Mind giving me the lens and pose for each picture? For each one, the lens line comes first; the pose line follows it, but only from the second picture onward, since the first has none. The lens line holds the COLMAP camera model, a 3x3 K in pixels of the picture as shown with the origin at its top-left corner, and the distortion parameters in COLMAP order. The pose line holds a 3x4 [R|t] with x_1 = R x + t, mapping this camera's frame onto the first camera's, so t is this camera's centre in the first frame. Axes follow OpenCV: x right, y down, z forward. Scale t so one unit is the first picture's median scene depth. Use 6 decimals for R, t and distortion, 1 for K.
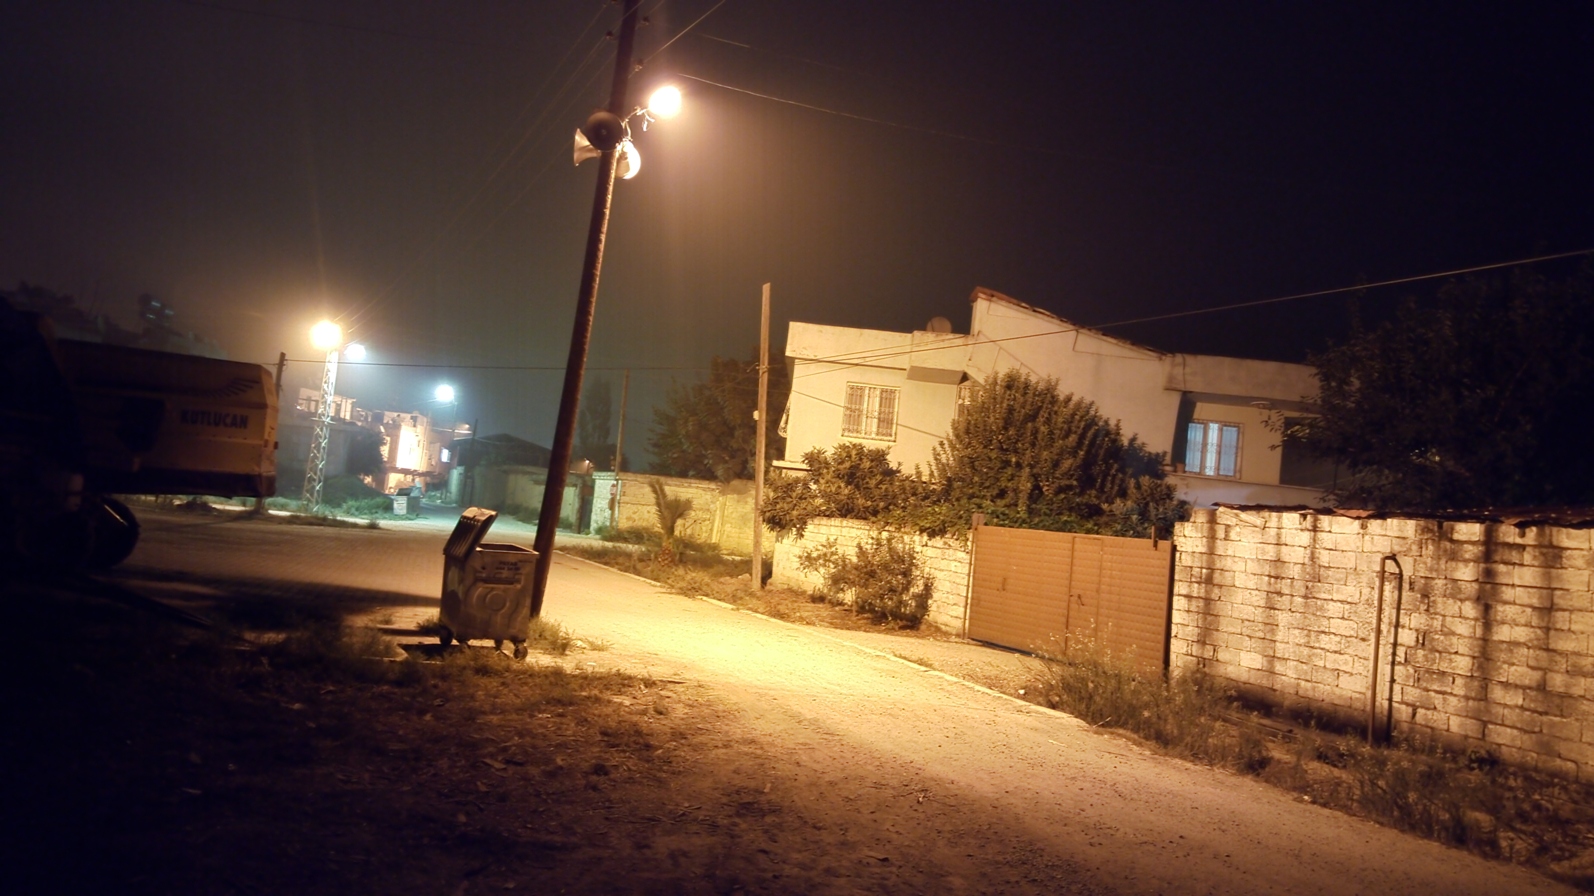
lens RADIAL K [[1165.7, 0, 797.0], [0, 1165.7, 448.0], [0, 0, 1]] dist [0.003736, -0.000296]
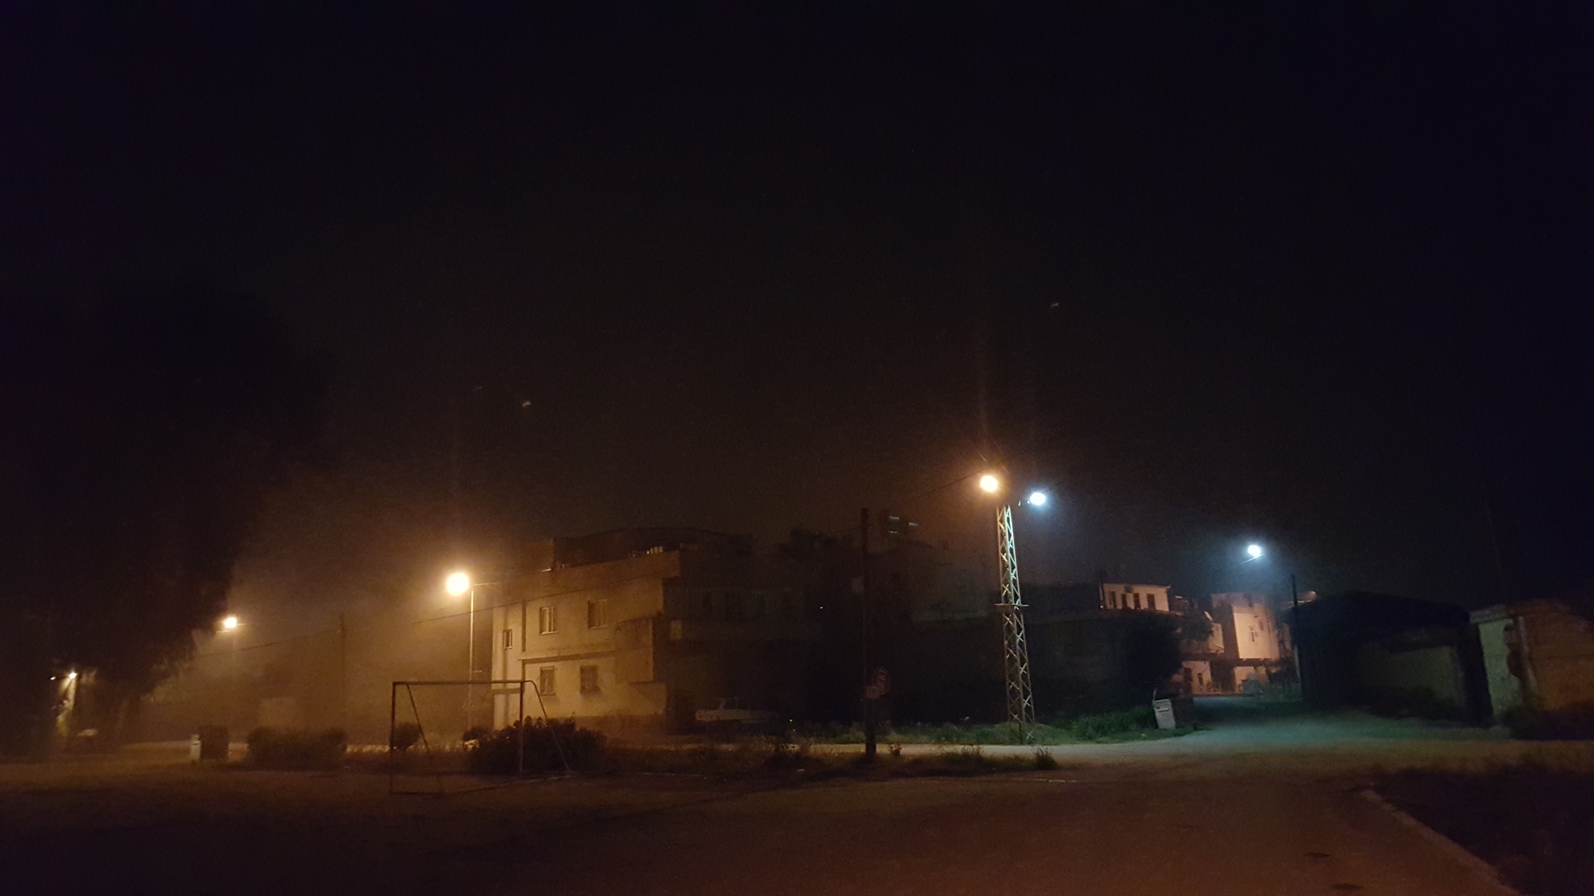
lens RADIAL K [[1165.7, 0, 797.0], [0, 1165.7, 448.0], [0, 0, 1]] dist [0.003736, -0.000296]
pose [[0.733413, -0.268047, -0.624705, -0.040113], [0.159096, 0.961137, -0.225620, 0.020225], [0.660904, 0.066084, 0.747555, 0.366982]]
